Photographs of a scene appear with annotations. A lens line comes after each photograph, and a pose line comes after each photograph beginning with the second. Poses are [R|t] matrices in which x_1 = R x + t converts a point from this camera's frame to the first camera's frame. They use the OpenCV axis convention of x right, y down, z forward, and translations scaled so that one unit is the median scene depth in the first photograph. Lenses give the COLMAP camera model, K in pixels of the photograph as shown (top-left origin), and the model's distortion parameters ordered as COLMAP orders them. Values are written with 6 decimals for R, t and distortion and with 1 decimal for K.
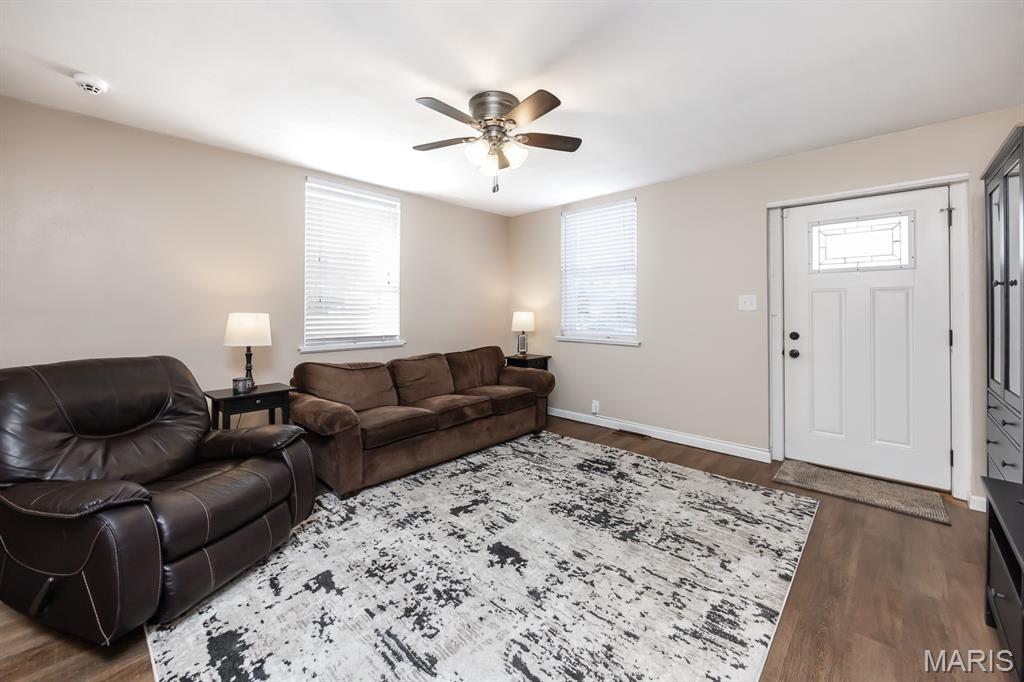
lens RADIAL K [[404.1, 0, 524.1], [0, 404.1, 308.4], [0, 0, 1]] dist [-0.007995, 0.000890]
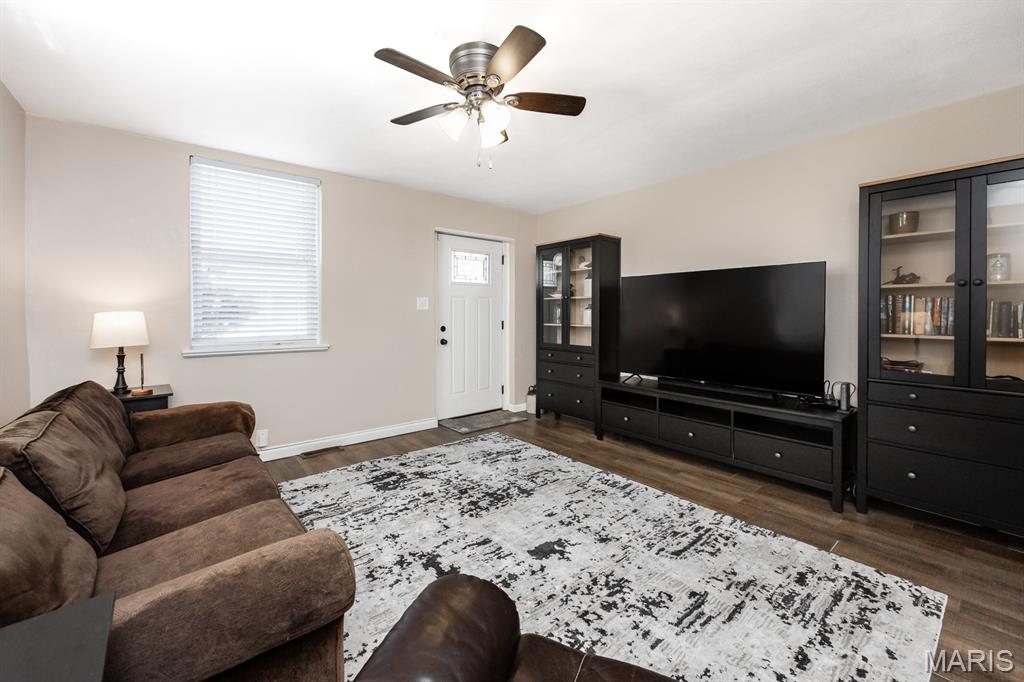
lens RADIAL K [[404.1, 0, 497.1], [0, 404.1, 315.6], [0, 0, 1]] dist [-0.007995, 0.000890]
pose [[0.168243, -0.007459, 0.985717, -0.895238], [-0.000497, 0.999971, 0.007652, 0.017866], [-0.985745, -0.001778, 0.168234, 0.817615]]
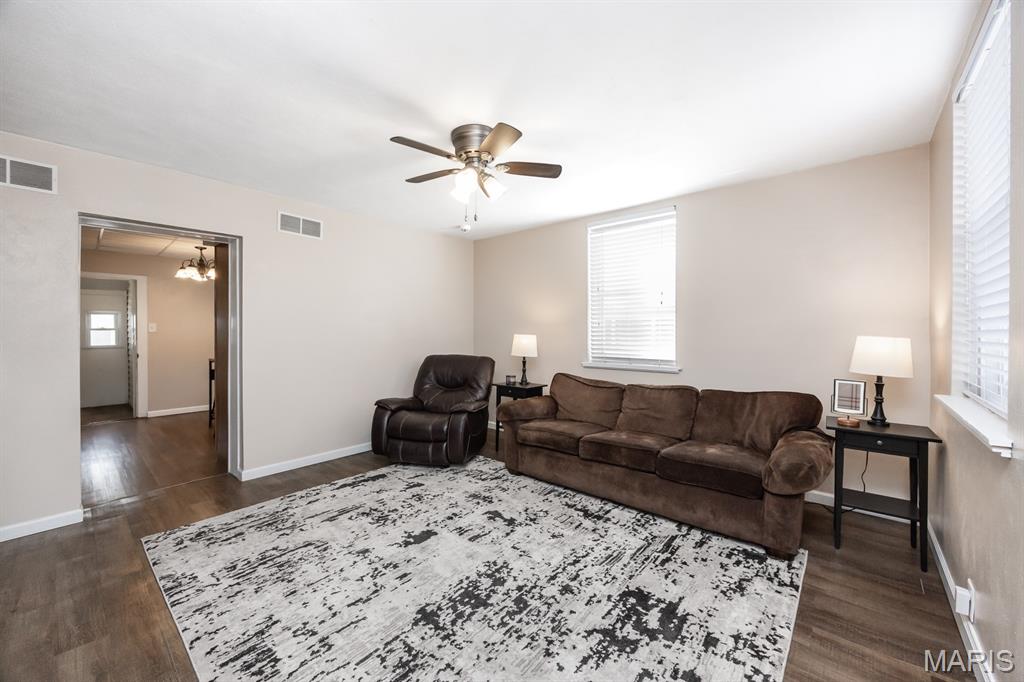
lens RADIAL K [[404.1, 0, 513.0], [0, 404.1, 337.9], [0, 0, 1]] dist [-0.007995, 0.000890]
pose [[0.009810, 0.014448, -0.999847, 0.972444], [0.003637, 0.999888, 0.014484, 0.001955], [0.999945, -0.003779, 0.009756, 1.080929]]
